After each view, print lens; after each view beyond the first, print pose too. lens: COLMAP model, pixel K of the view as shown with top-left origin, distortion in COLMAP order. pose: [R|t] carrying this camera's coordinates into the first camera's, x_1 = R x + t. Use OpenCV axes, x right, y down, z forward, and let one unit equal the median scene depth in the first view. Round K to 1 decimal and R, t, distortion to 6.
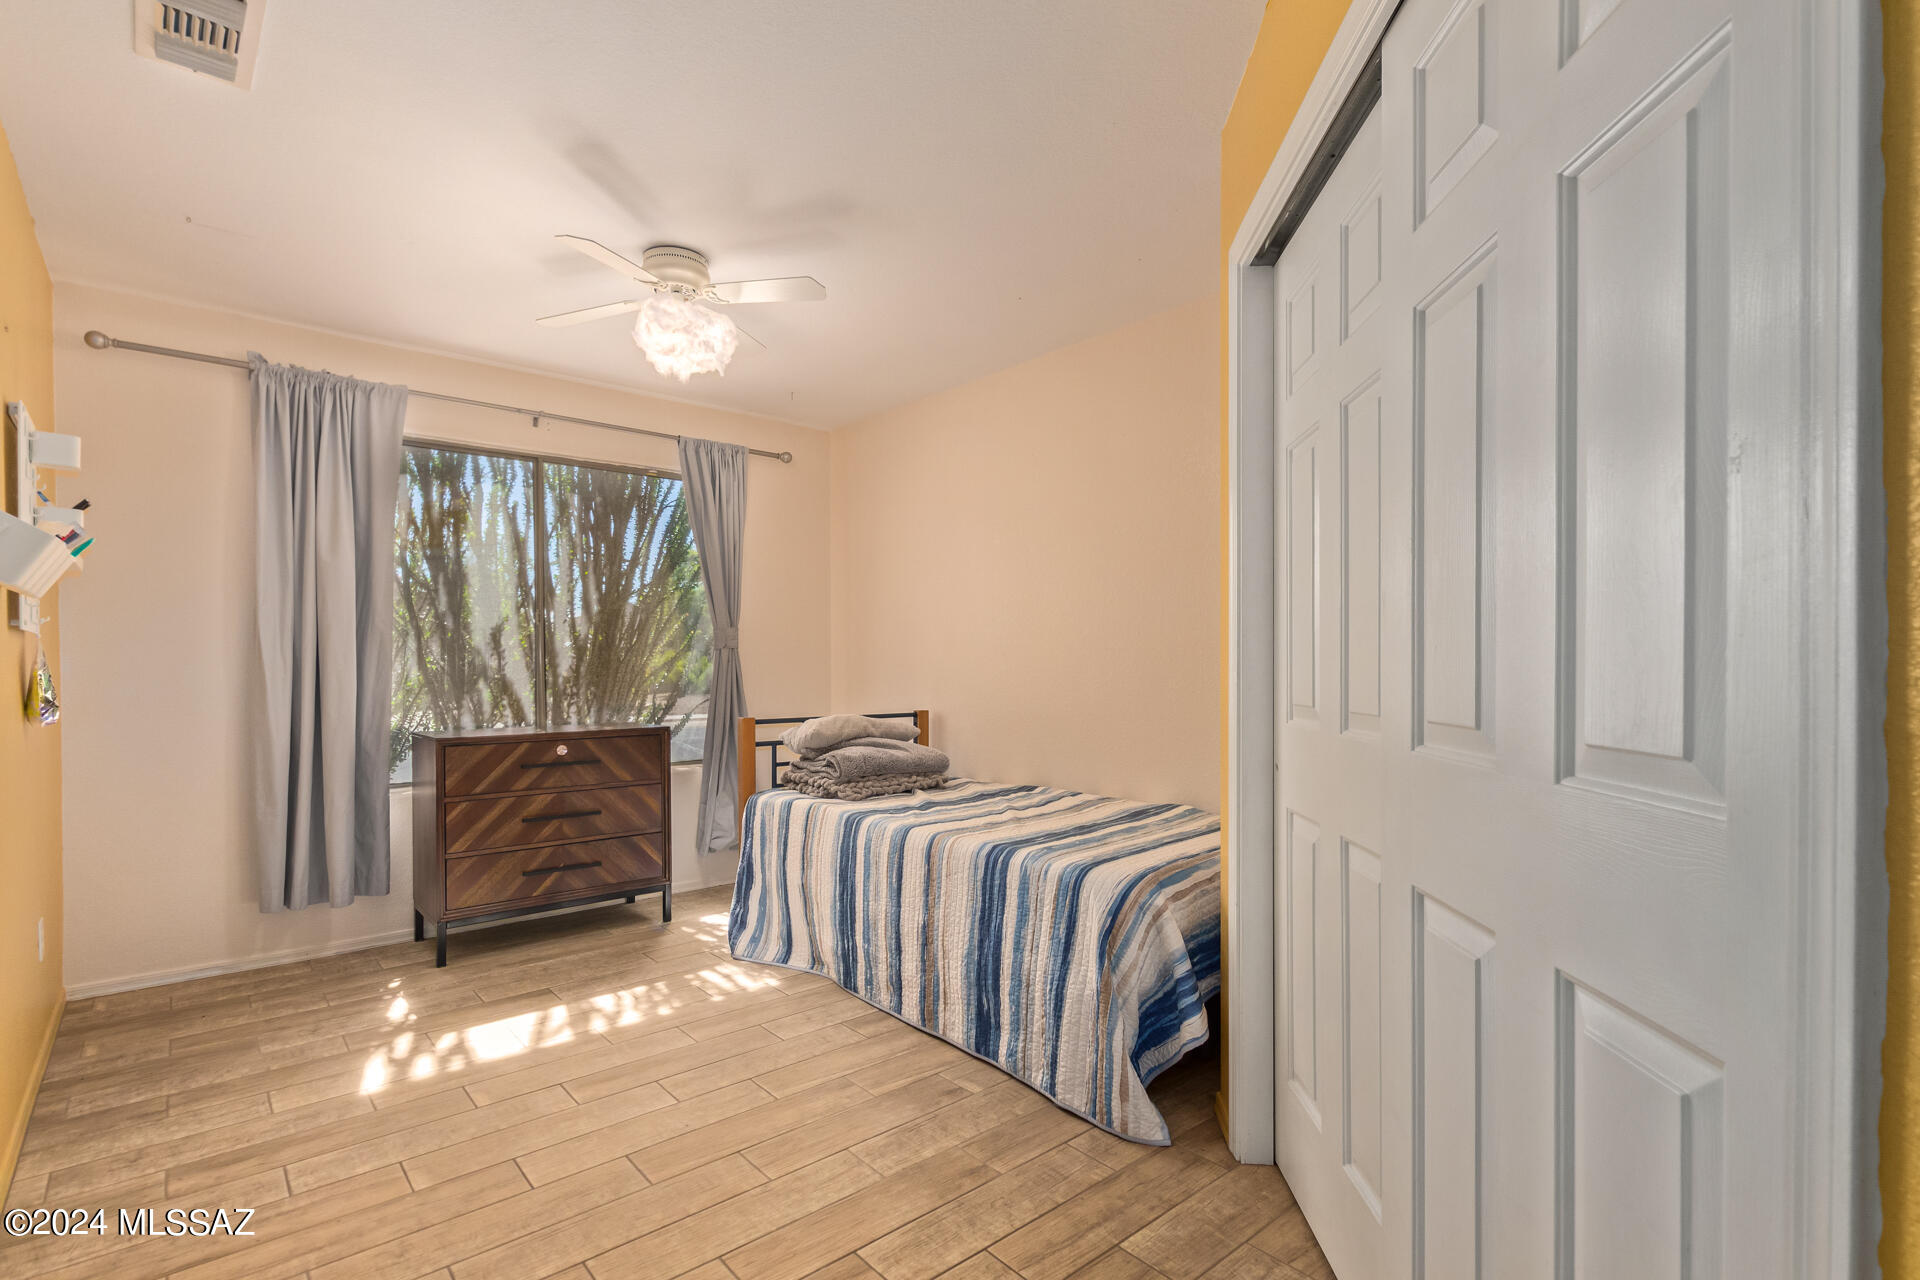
lens RADIAL K [[890.4, 0, 957.8], [0, 890.4, 659.4], [0, 0, 1]] dist [0.003179, -0.002624]
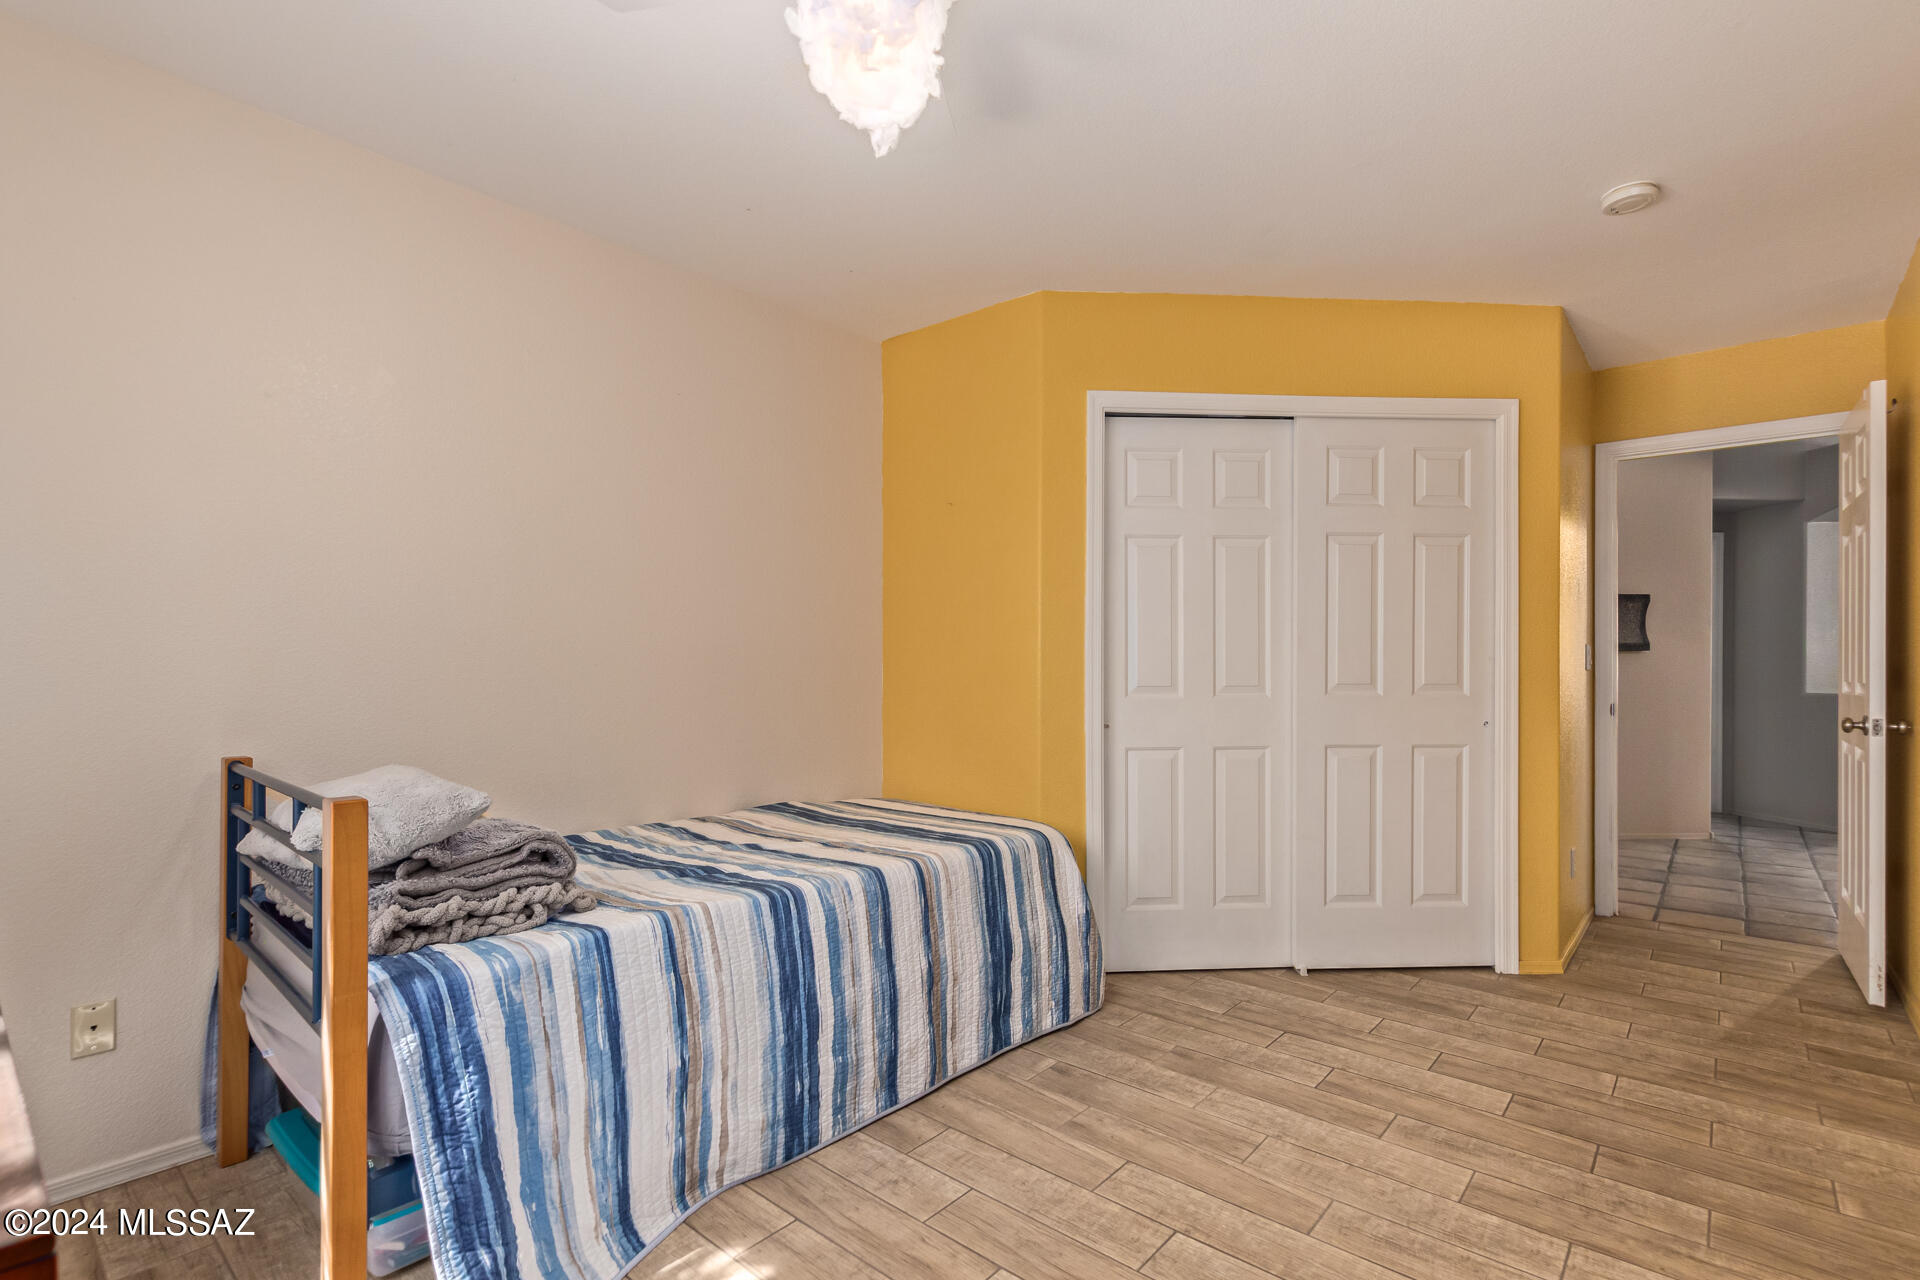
lens RADIAL K [[890.4, 0, 957.9], [0, 890.4, 655.5], [0, 0, 1]] dist [0.003179, -0.002624]
pose [[-0.143644, 0.007980, 0.989597, -0.942512], [-0.014244, 0.999847, -0.010130, 0.010479], [-0.989527, -0.015551, -0.143508, 1.174738]]
